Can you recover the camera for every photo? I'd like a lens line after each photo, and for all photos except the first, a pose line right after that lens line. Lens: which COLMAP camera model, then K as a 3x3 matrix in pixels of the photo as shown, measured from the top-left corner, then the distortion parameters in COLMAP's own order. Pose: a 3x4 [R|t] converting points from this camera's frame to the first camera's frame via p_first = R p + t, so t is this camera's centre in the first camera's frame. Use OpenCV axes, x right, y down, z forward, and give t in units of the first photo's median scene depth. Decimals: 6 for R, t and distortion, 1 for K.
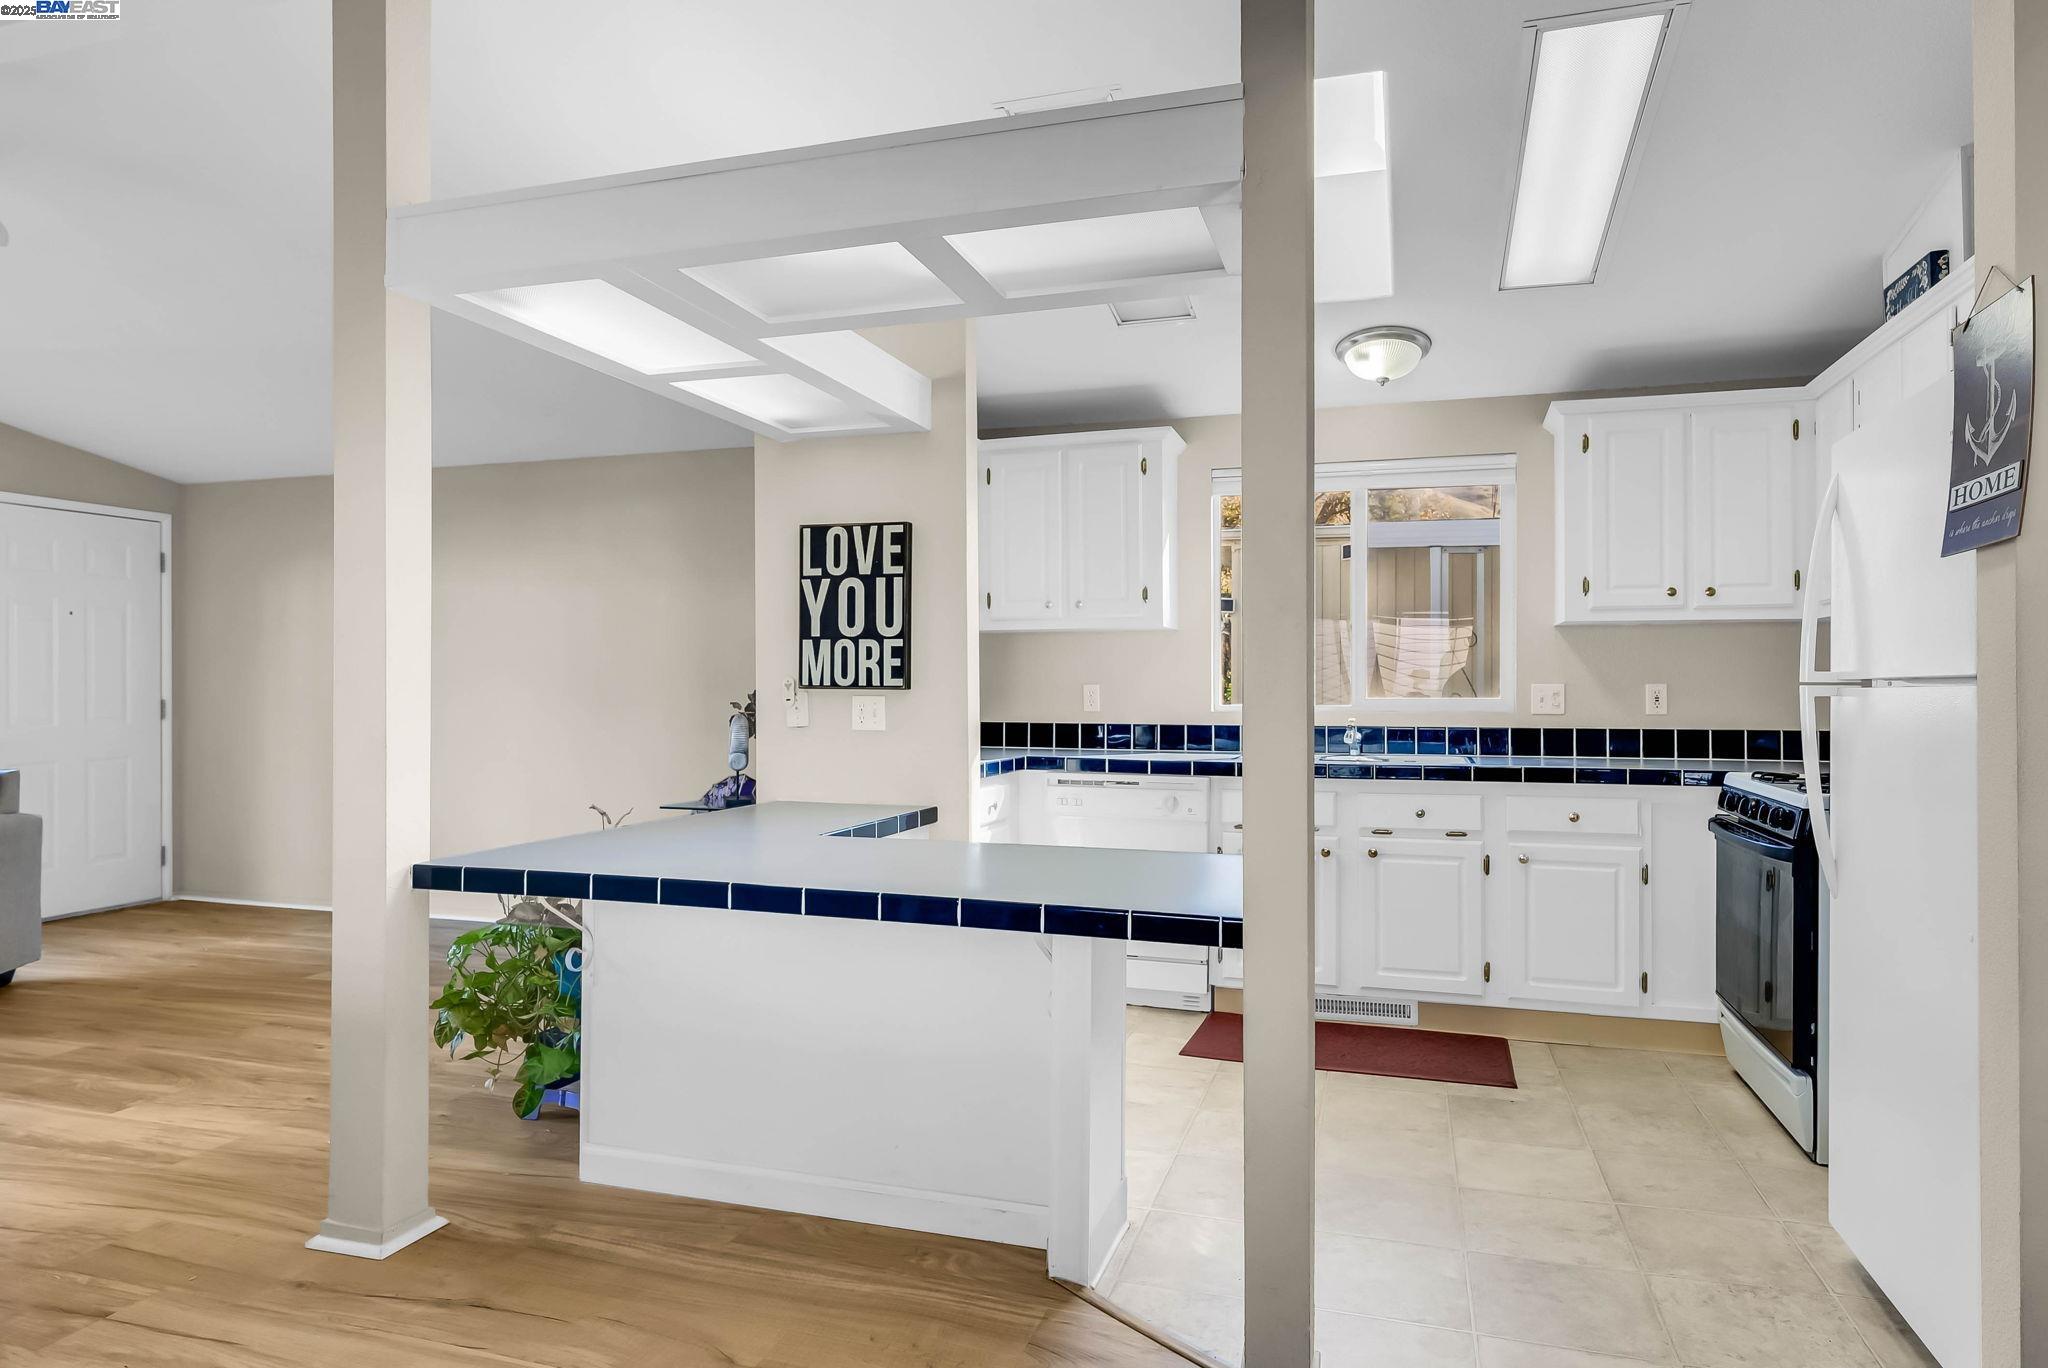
lens RADIAL K [[1192.2, 0, 1039.2], [0, 1192.2, 673.3], [0, 0, 1]] dist [0.008708, 0.001468]
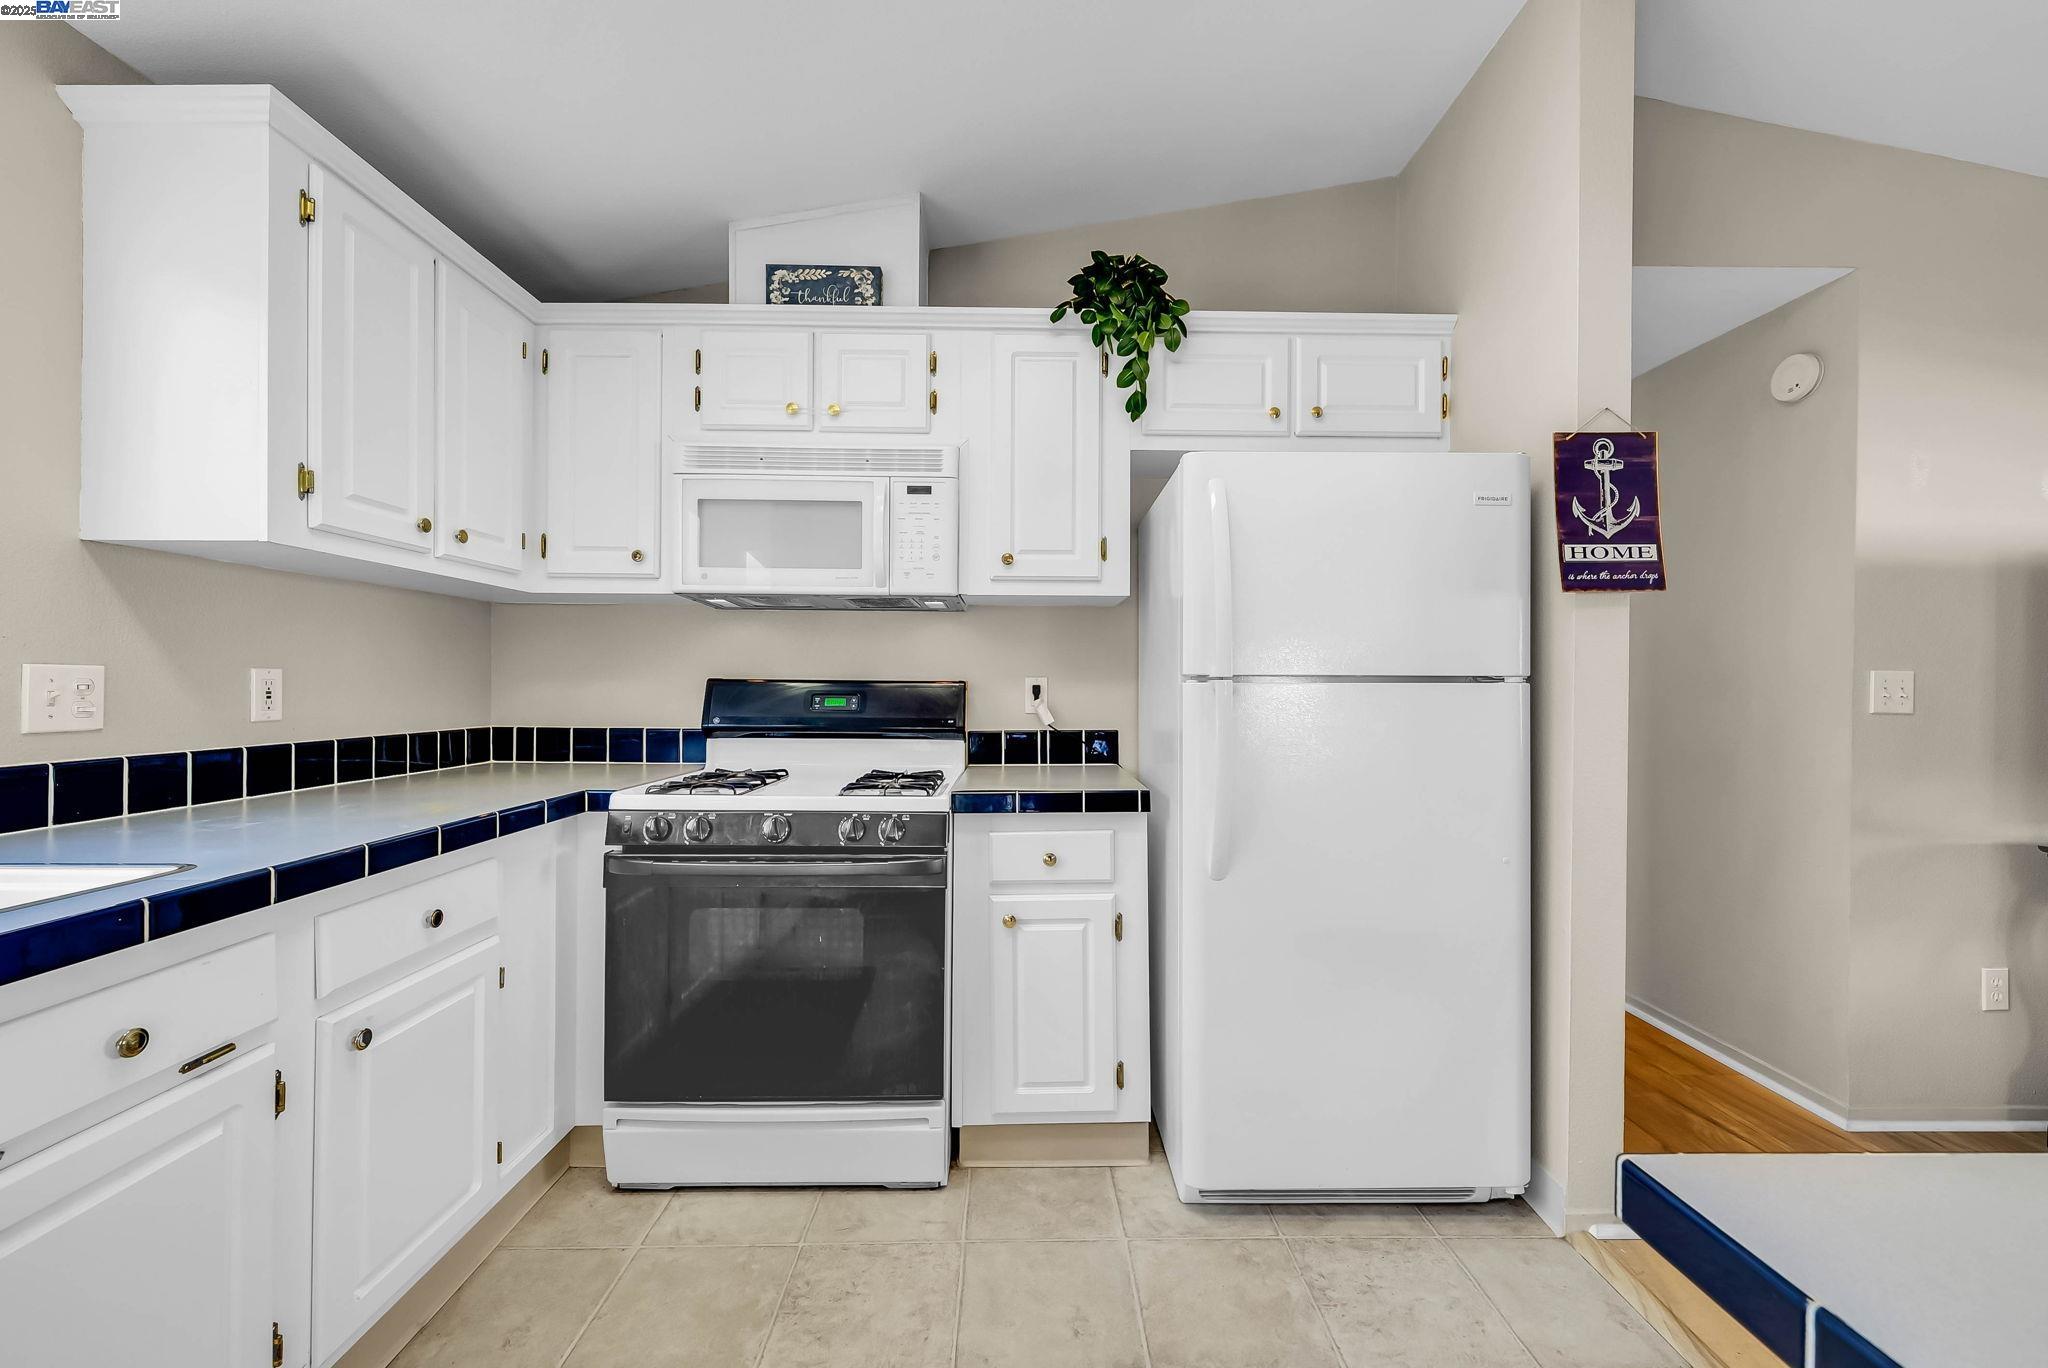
lens RADIAL K [[811.5, 0, 1023.5], [0, 811.5, 683.2], [0, 0, 1]] dist [0.001596, 0.000079]
pose [[-0.314351, -0.003283, 0.949301, 0.022022], [-0.018699, 0.999821, -0.002734, 0.012096], [-0.949123, -0.018611, -0.314356, 0.929146]]
